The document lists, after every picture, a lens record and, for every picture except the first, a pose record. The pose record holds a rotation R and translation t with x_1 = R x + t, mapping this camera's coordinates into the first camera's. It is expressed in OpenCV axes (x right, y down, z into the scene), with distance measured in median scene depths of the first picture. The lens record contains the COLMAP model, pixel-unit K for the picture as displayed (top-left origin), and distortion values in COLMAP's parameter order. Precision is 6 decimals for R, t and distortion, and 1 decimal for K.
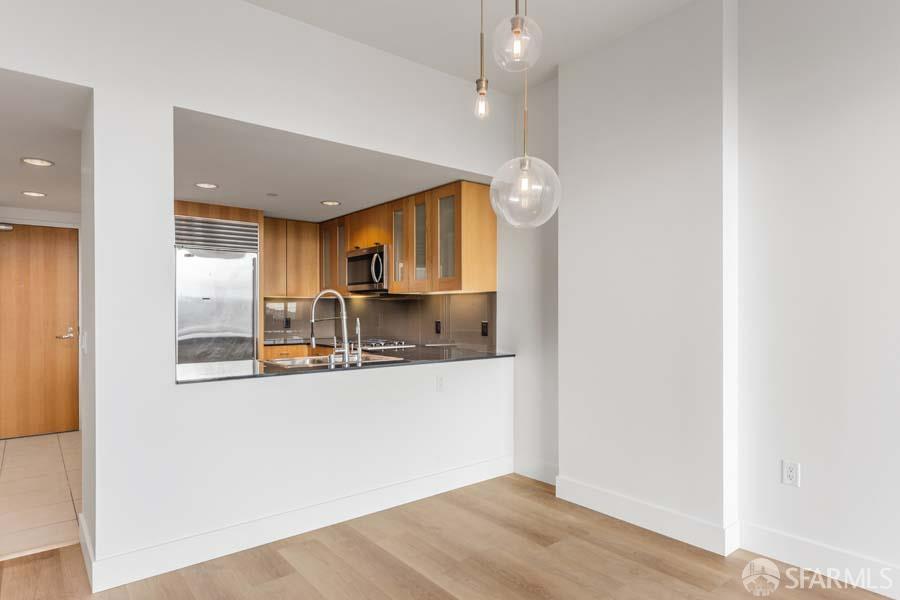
lens RADIAL K [[516.0, 0, 456.1], [0, 516.0, 309.0], [0, 0, 1]] dist [-0.001573, -0.001853]
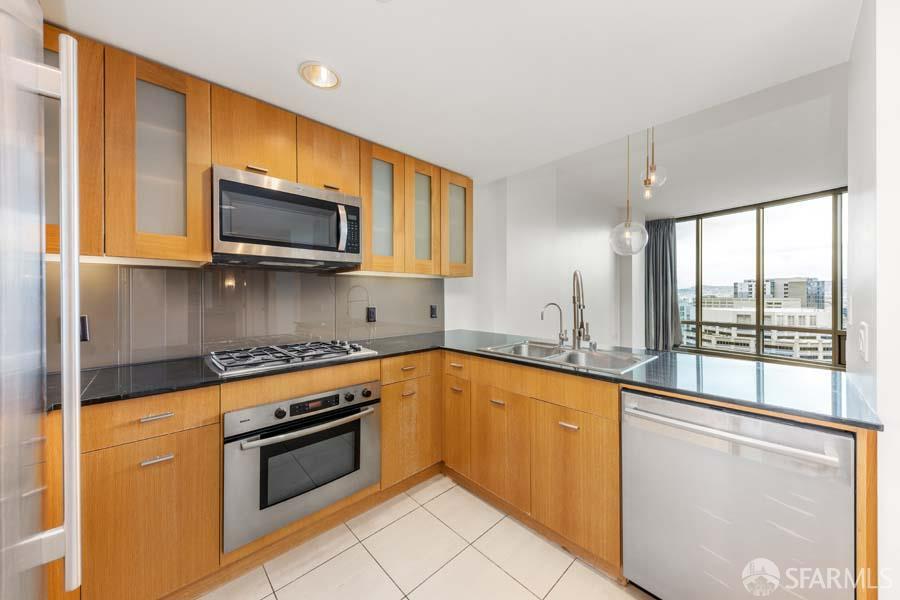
lens RADIAL K [[313.2, 0, 446.7], [0, 313.2, 295.3], [0, 0, 1]] dist [0.007900, -0.002764]
pose [[-0.070044, 0.002496, 0.997541, -0.537713], [0.002149, 0.999995, -0.002351, 0.004848], [-0.997542, 0.001979, -0.070049, 0.877693]]
